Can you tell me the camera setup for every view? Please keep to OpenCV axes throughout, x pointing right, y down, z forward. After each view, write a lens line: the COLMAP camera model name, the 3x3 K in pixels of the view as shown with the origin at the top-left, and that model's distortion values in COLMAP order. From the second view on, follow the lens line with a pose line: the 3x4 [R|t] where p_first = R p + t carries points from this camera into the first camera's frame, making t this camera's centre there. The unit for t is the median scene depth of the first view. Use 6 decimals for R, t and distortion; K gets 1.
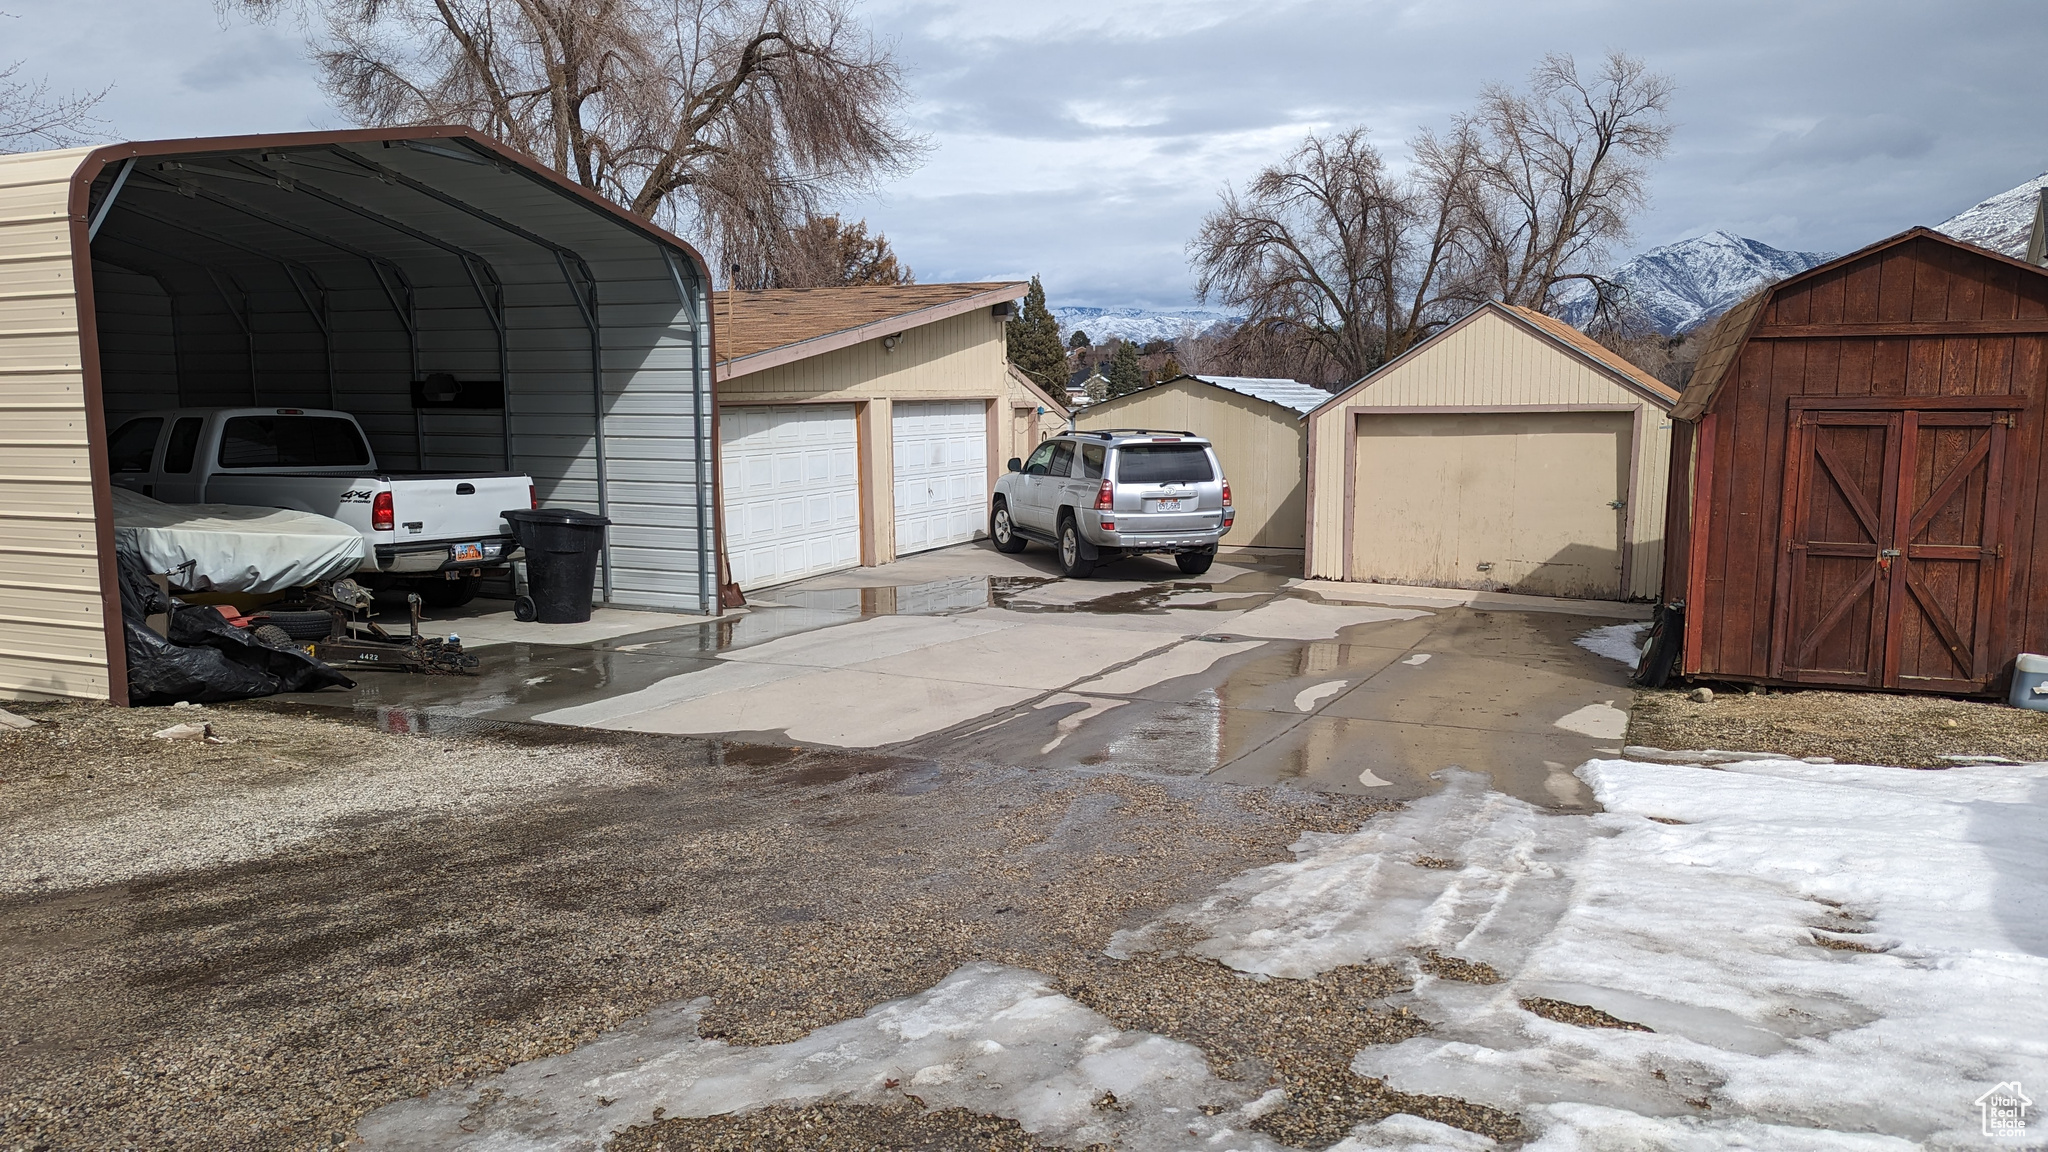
lens RADIAL K [[1481.2, 0, 1043.2], [0, 1481.2, 584.8], [0, 0, 1]] dist [0.032971, -0.040158]
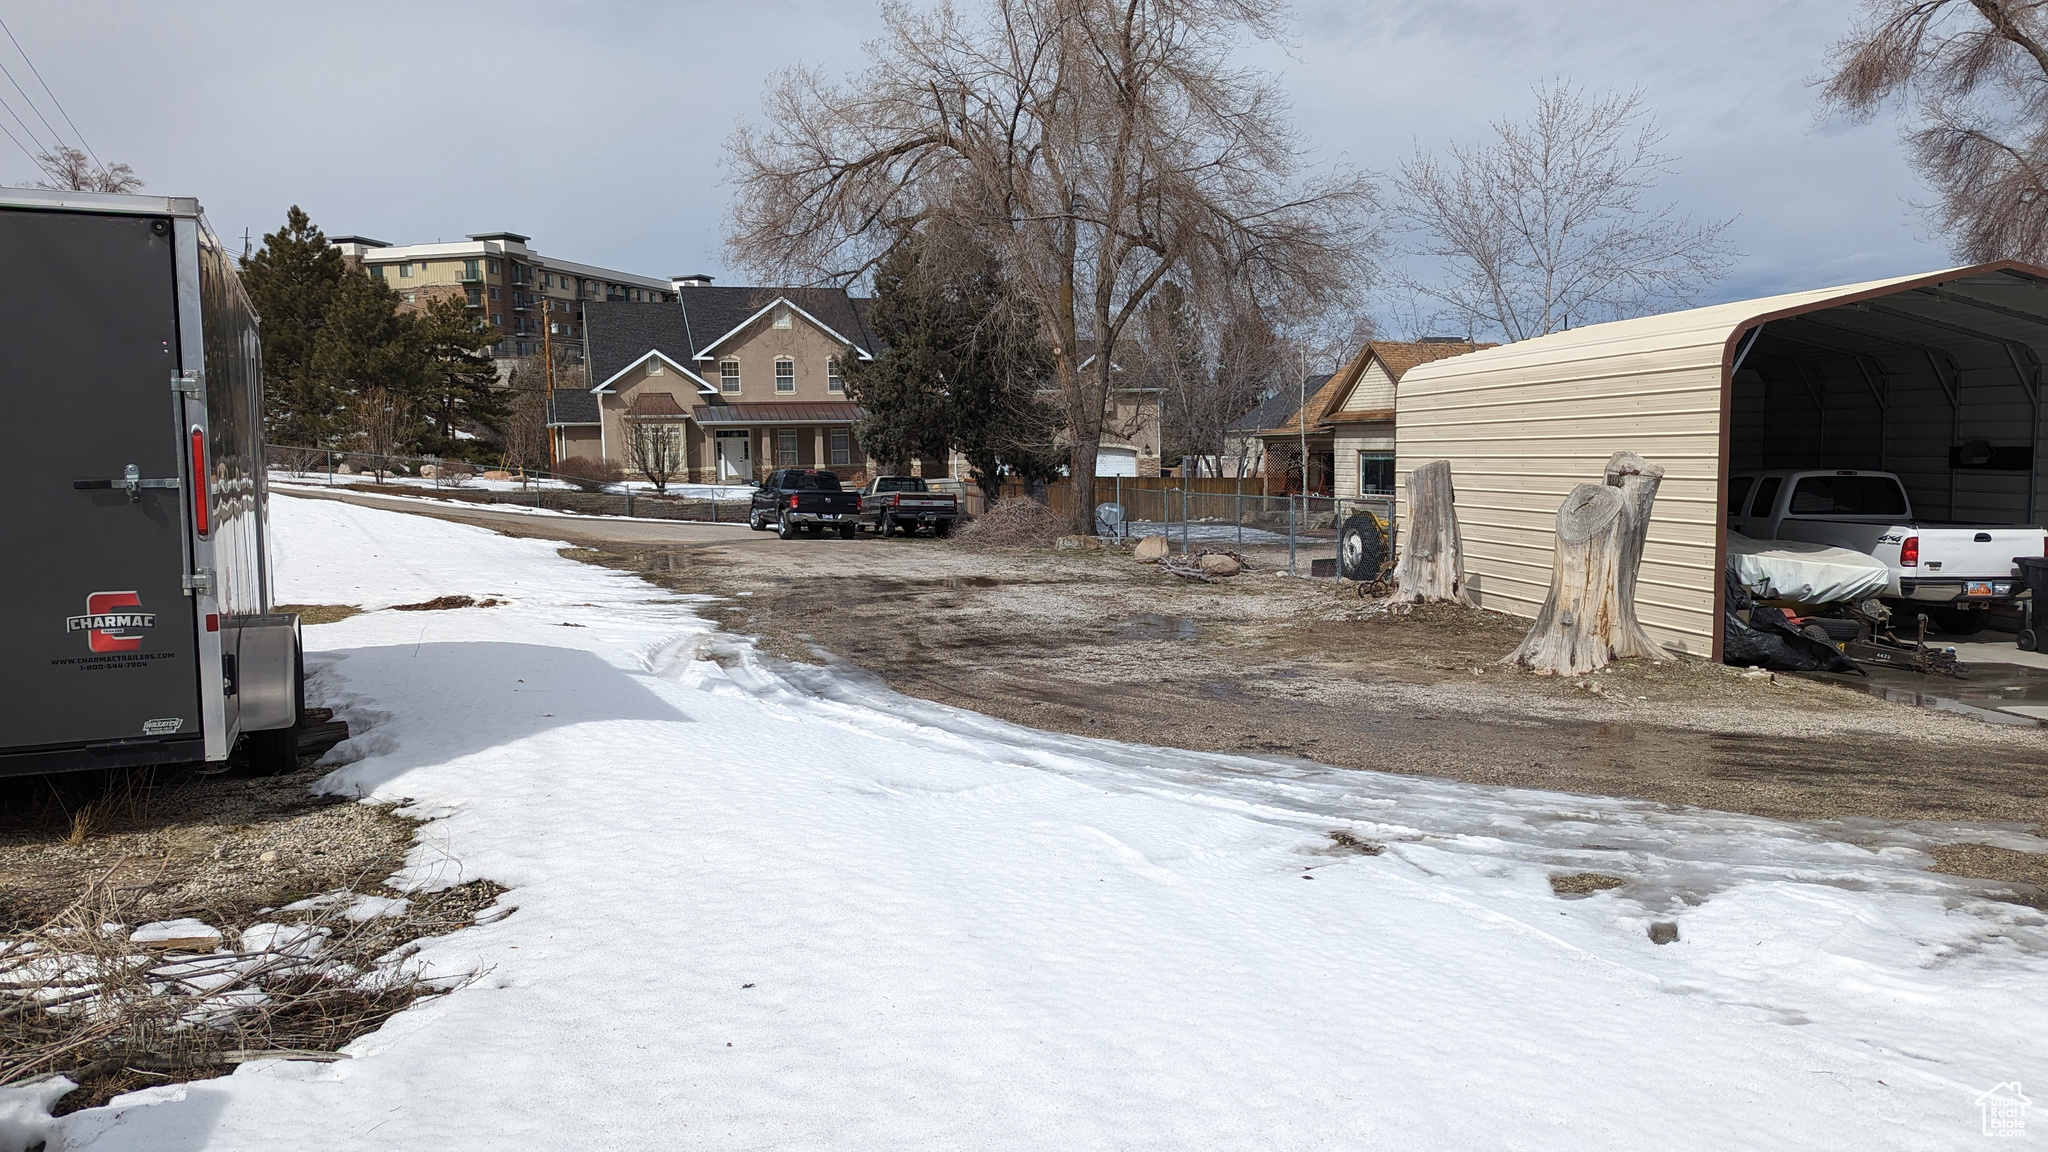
lens RADIAL K [[1481.2, 0, 1034.9], [0, 1481.2, 593.1], [0, 0, 1]] dist [0.032971, -0.040158]
pose [[0.570136, 0.077844, -0.817854, 0.209038], [-0.092638, 0.995243, 0.030149, 0.019805], [0.816311, 0.058575, 0.574635, -0.410444]]
